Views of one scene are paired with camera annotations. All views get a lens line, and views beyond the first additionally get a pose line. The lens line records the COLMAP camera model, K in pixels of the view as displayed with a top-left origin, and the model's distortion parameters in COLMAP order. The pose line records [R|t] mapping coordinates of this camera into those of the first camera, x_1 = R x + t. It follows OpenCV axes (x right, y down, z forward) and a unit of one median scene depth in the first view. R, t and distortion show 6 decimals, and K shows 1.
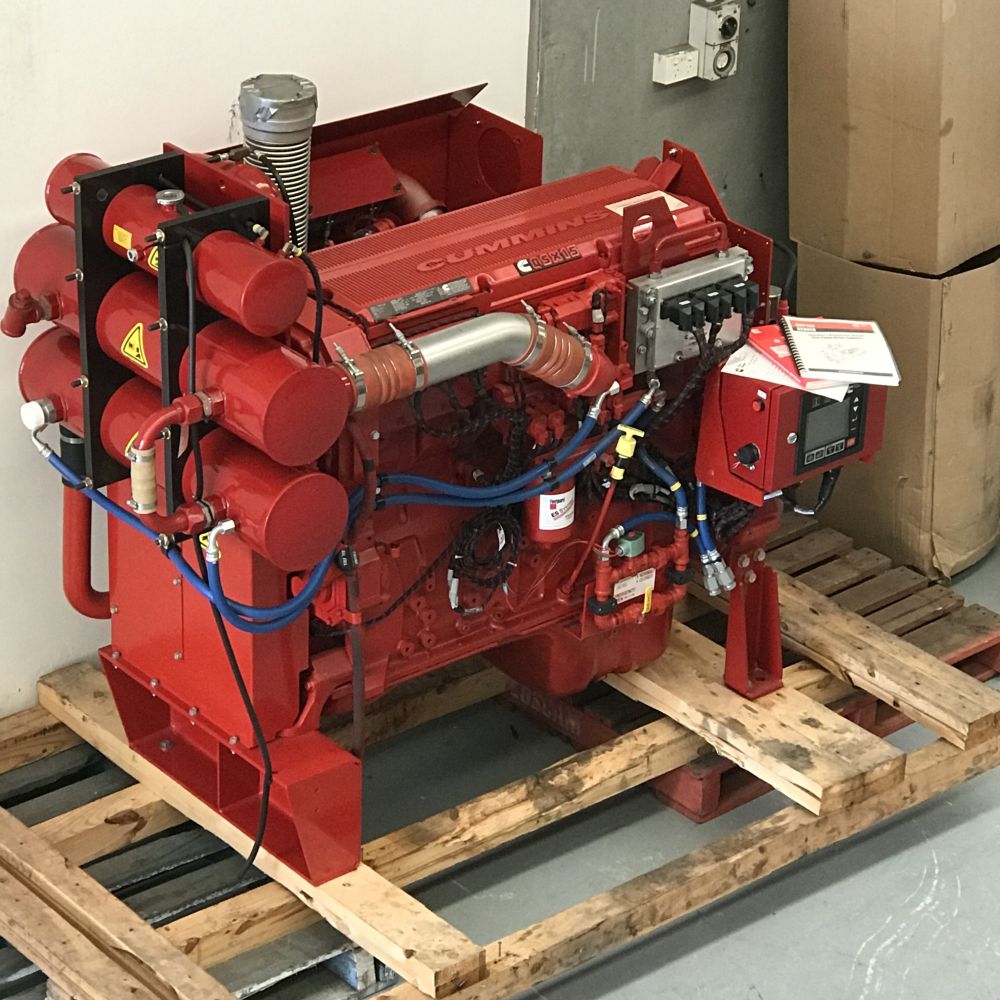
lens RADIAL K [[3127.4, 0, 500.0], [0, 3127.4, 500.0], [0, 0, 1]] dist [0.695382, -0.270854]
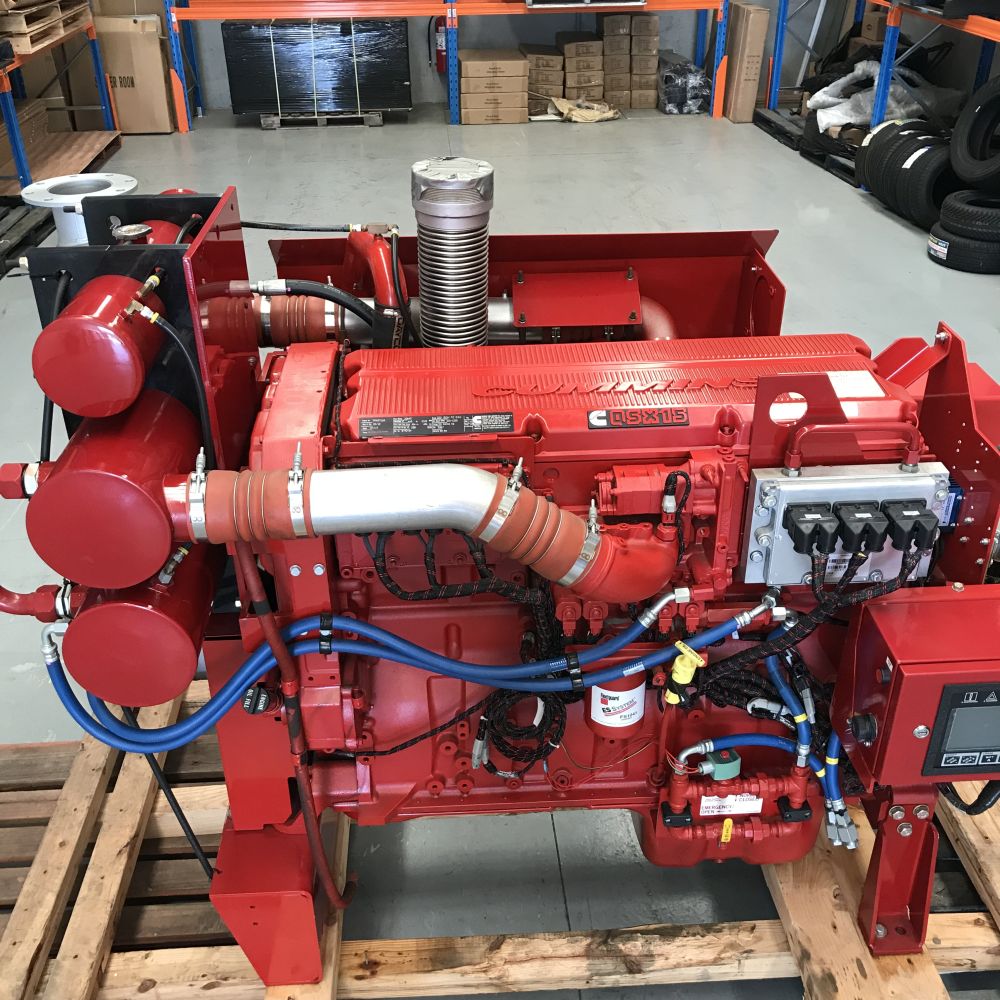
lens RADIAL K [[1112.7, 0, 500.0], [0, 1112.7, 500.0], [0, 0, 1]] dist [0.015796, 0.047083]
pose [[0.806482, 0.274784, -0.523528, 0.133513], [-0.245045, 0.961158, 0.126996, -0.080010], [0.538089, 0.025868, 0.842491, 0.712326]]
